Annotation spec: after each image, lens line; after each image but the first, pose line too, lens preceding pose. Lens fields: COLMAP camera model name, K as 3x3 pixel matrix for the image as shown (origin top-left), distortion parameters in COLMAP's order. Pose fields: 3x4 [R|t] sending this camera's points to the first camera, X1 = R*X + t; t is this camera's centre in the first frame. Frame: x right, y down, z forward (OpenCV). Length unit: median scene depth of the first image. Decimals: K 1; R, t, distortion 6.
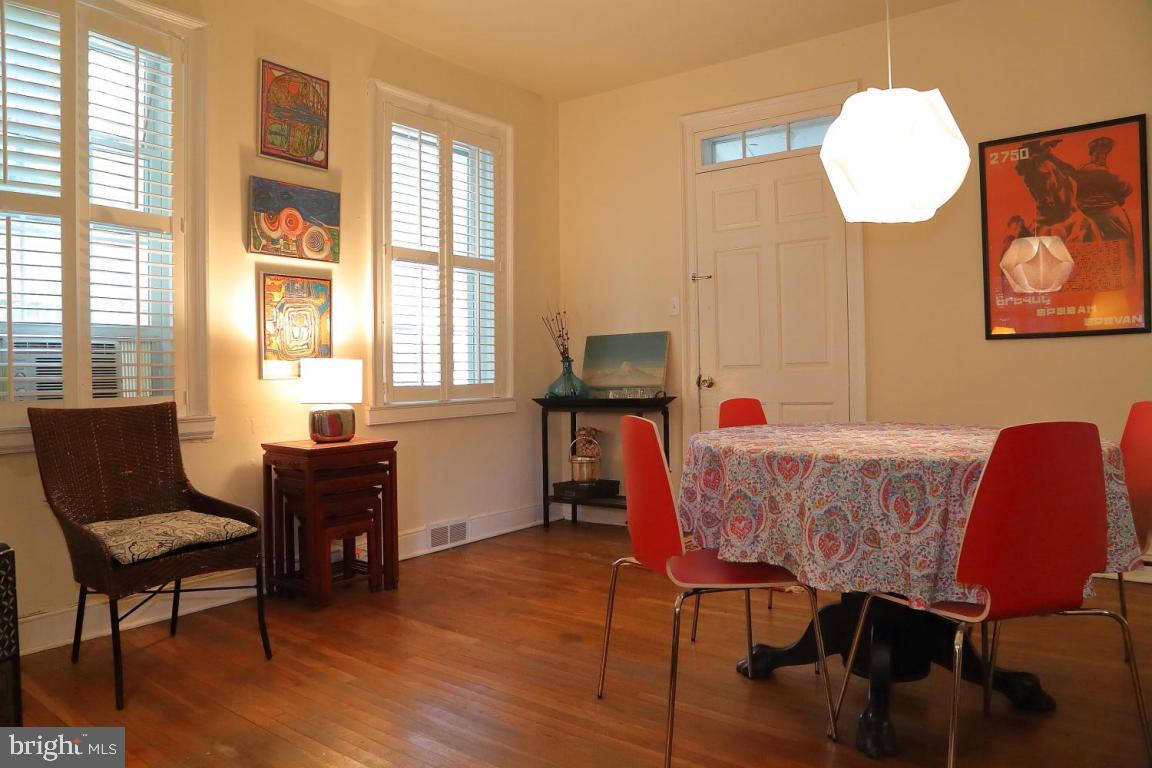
lens RADIAL K [[775.2, 0, 572.2], [0, 775.2, 383.5], [0, 0, 1]] dist [-0.109384, 0.055836]
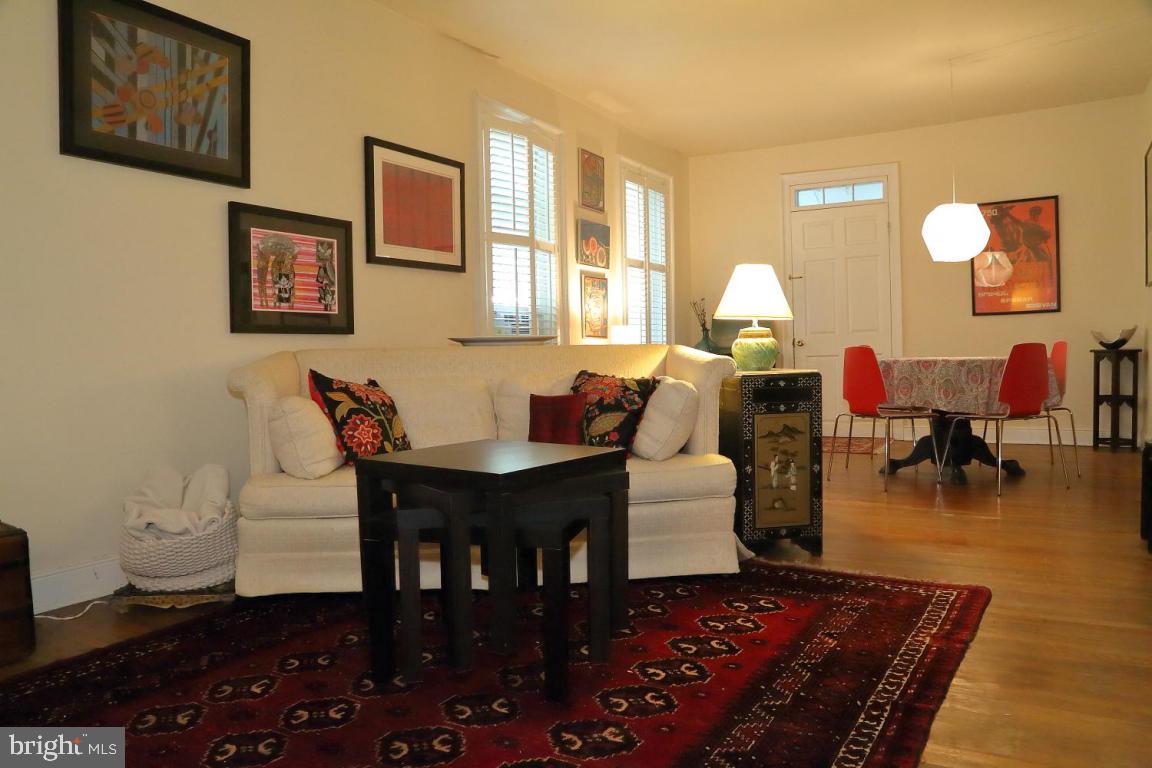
lens RADIAL K [[802.0, 0, 576.0], [0, 802.0, 384.0], [0, 0, 1]] dist [-0.096408, 0.057453]
pose [[0.993197, -0.010834, 0.115943, -0.632376], [0.008455, 0.999744, 0.020987, 0.059143], [-0.116141, -0.019864, 0.993034, -0.778313]]
